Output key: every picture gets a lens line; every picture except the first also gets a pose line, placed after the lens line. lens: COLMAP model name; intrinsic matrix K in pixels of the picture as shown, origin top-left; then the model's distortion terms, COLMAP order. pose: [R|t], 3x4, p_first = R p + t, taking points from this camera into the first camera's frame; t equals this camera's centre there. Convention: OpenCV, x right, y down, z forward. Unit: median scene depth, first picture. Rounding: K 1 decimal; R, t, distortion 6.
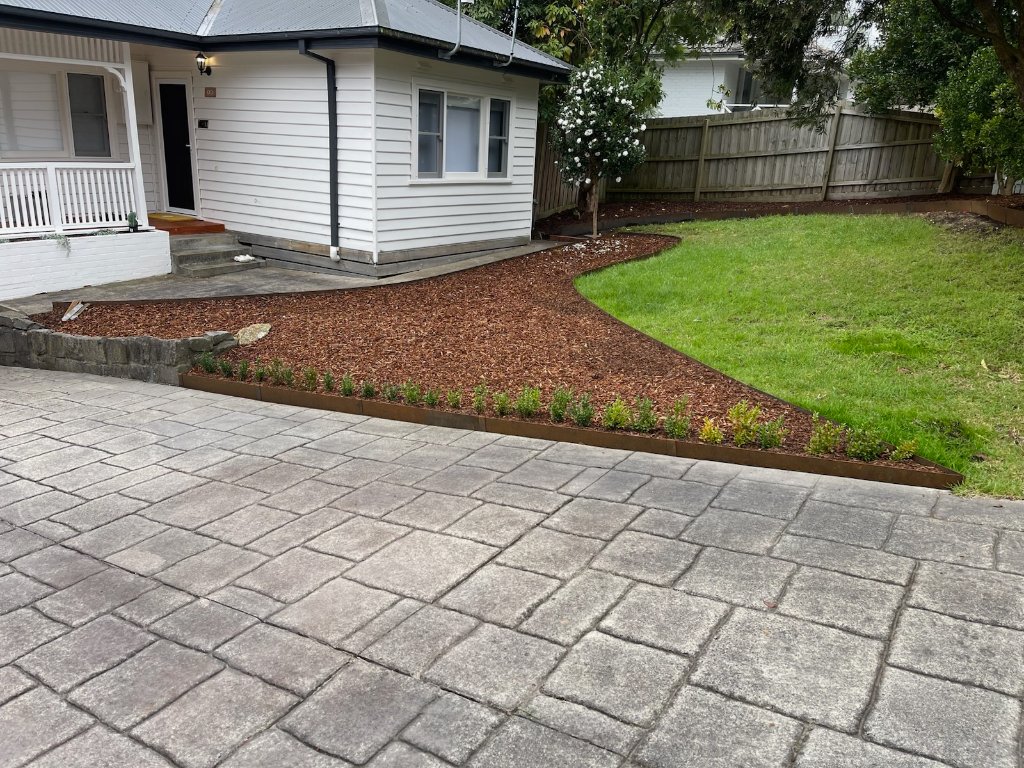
lens RADIAL K [[781.3, 0, 509.4], [0, 781.3, 389.1], [0, 0, 1]] dist [0.055667, -0.072974]
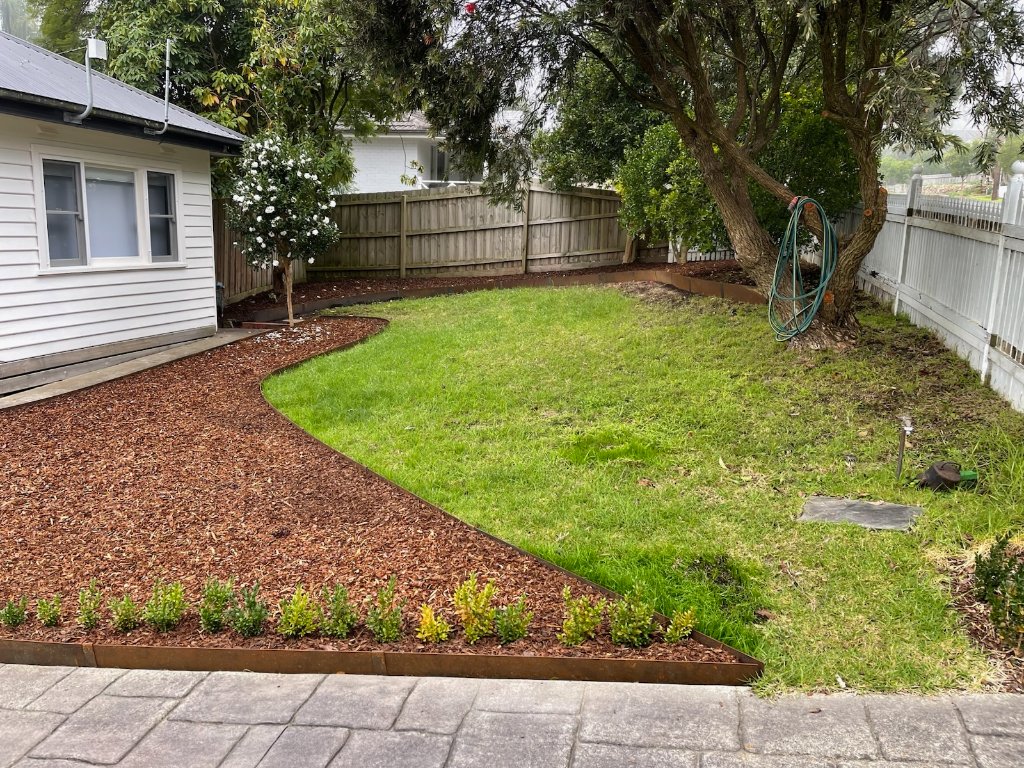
lens RADIAL K [[781.3, 0, 509.4], [0, 781.3, 387.7], [0, 0, 1]] dist [0.055667, -0.072974]
pose [[0.937069, -0.086596, 0.338235, 0.054593], [0.116445, 0.990801, -0.068942, -0.054810], [-0.329153, 0.103989, 0.938533, 0.156526]]
